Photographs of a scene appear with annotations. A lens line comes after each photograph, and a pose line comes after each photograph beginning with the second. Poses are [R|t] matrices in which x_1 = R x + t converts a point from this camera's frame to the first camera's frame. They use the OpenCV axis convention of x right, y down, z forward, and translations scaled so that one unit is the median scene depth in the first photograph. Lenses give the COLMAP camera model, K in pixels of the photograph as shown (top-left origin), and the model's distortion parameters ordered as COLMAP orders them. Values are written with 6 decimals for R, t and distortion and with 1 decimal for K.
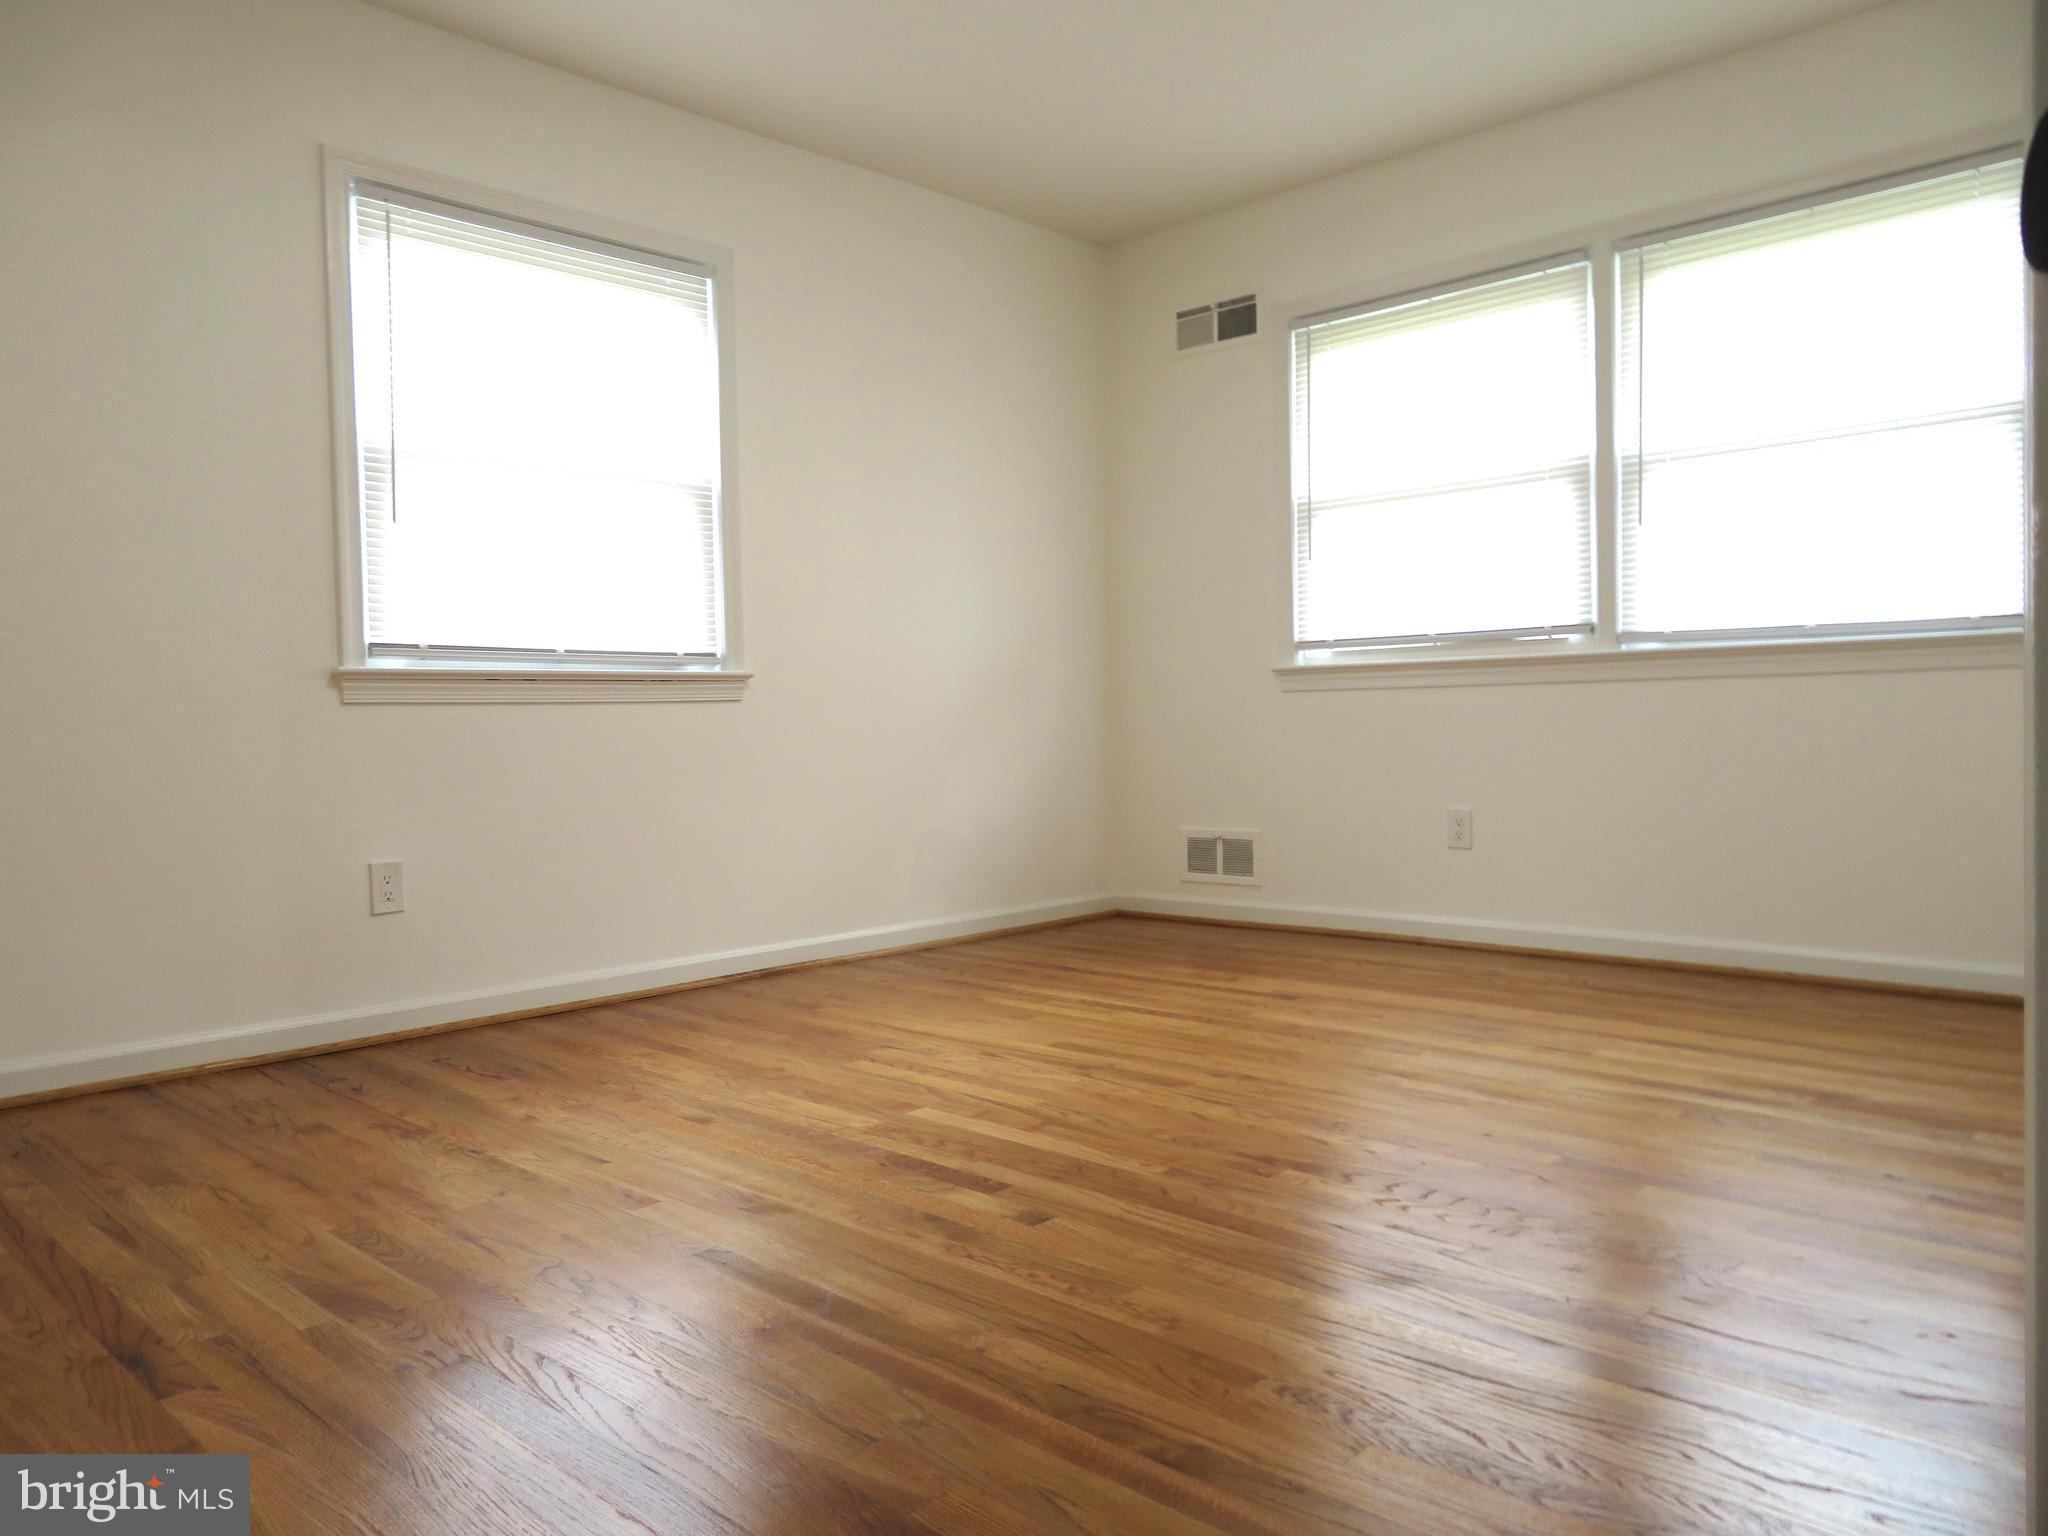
lens RADIAL K [[1457.4, 0, 1015.6], [0, 1457.4, 760.9], [0, 0, 1]] dist [-0.006292, -0.001814]
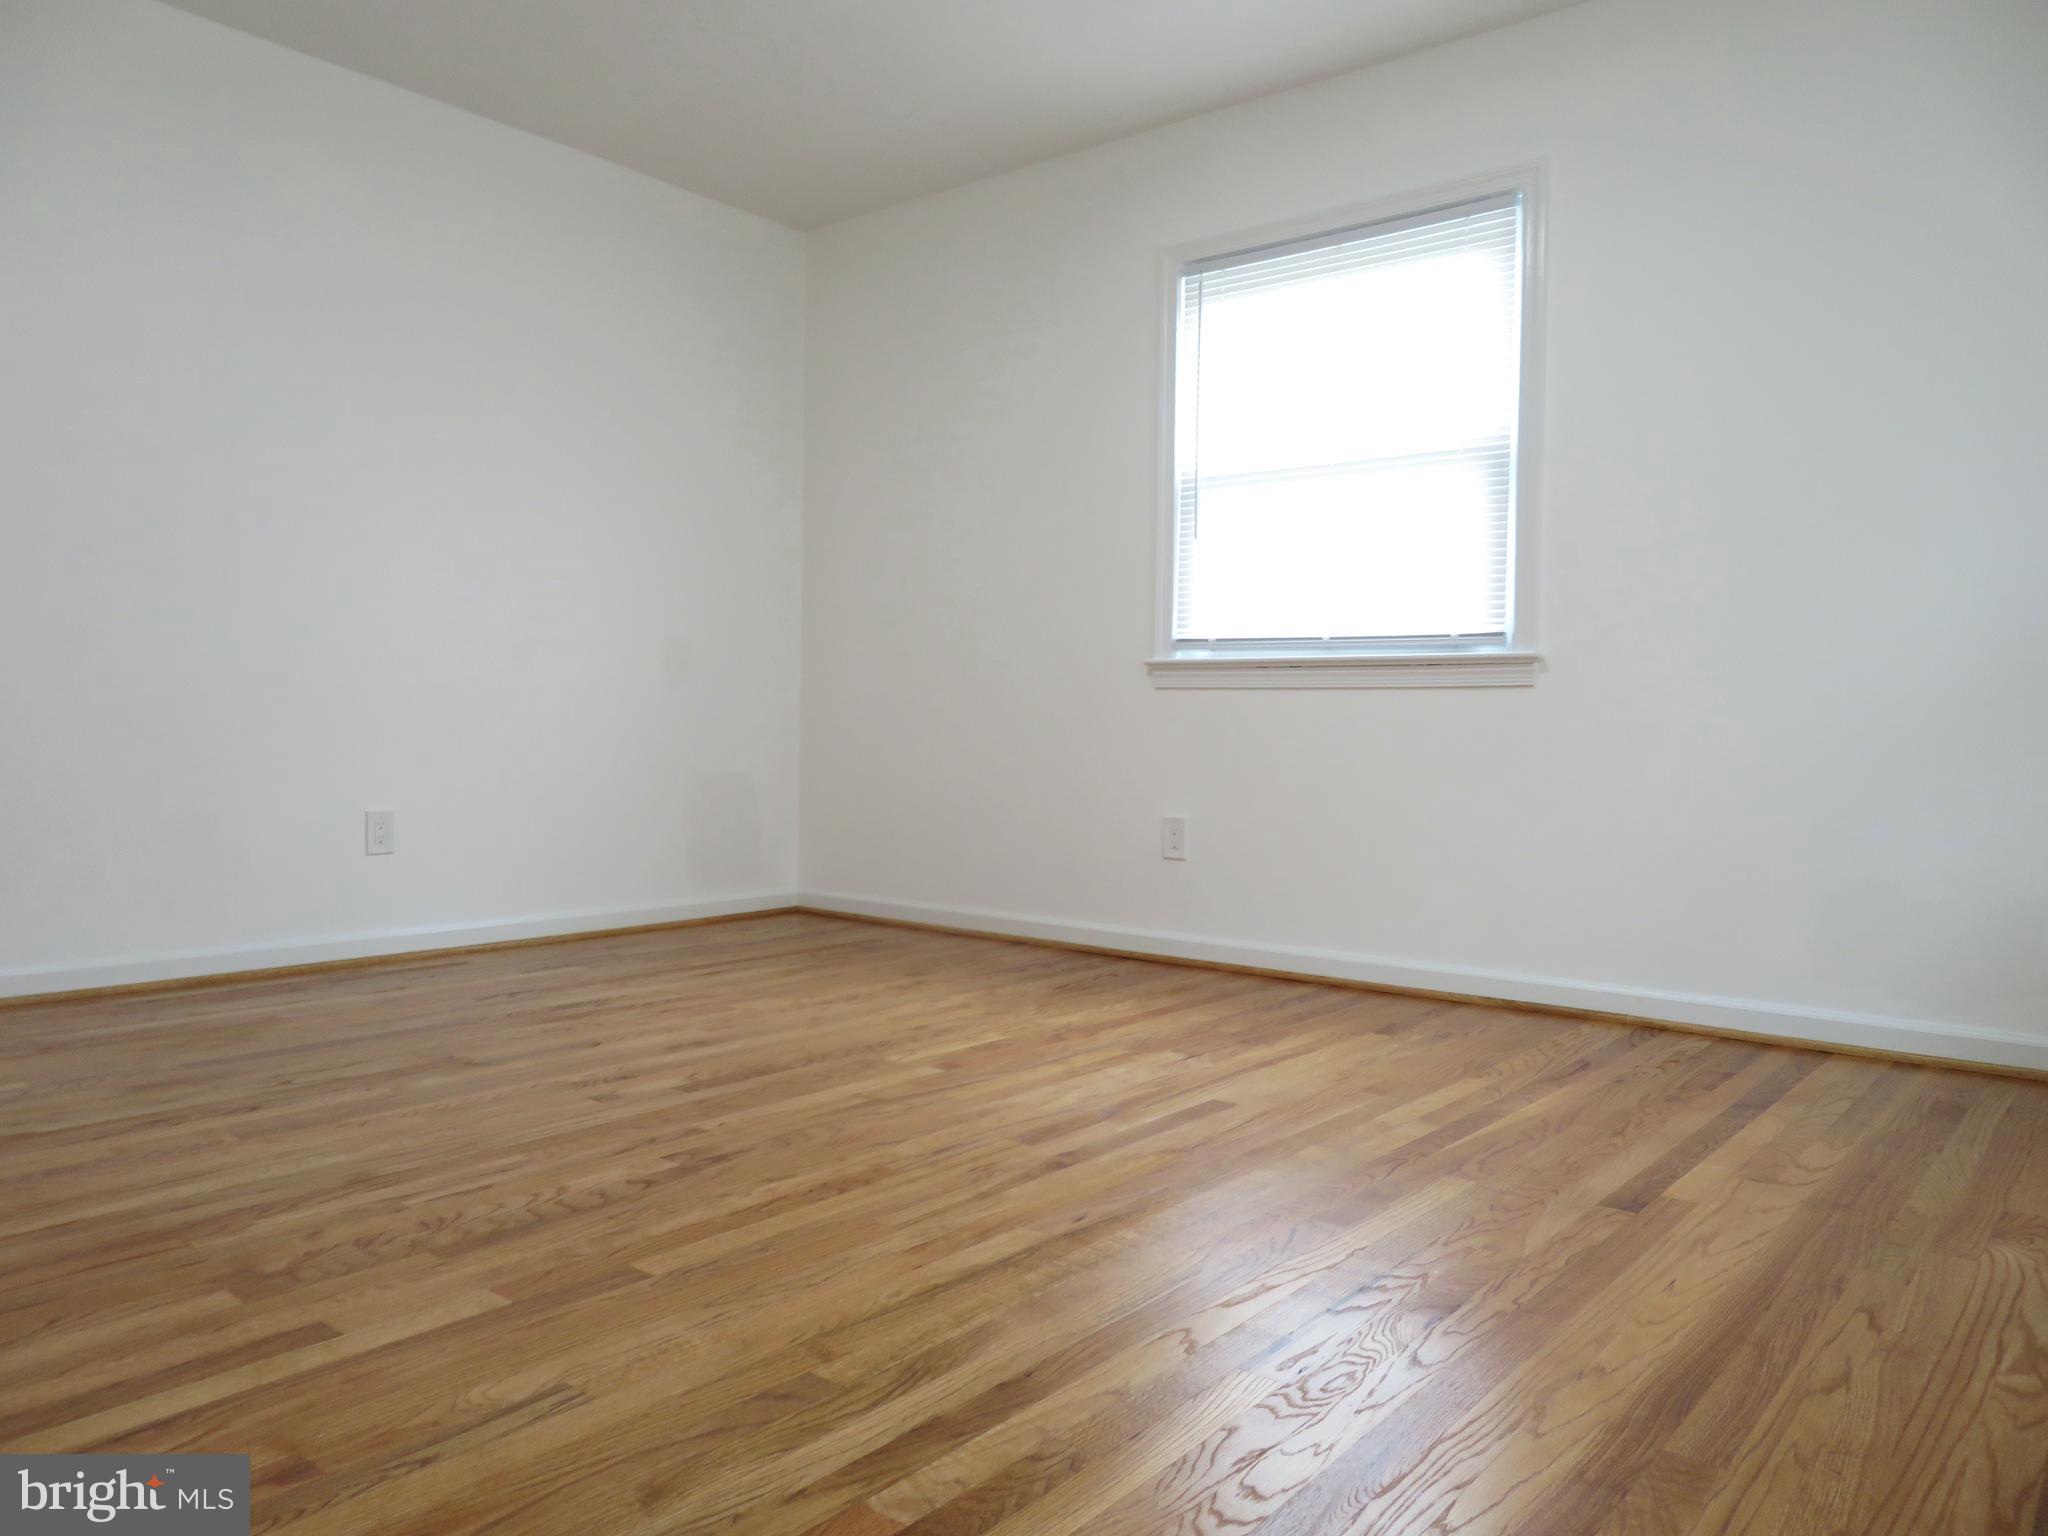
lens RADIAL K [[1457.4, 0, 1015.6], [0, 1457.4, 760.9], [0, 0, 1]] dist [-0.006292, -0.001814]
pose [[0.078293, 0.049083, -0.995721, 0.778795], [-0.045344, 0.997929, 0.045626, -0.027775], [0.995899, 0.041577, 0.080357, 0.763754]]
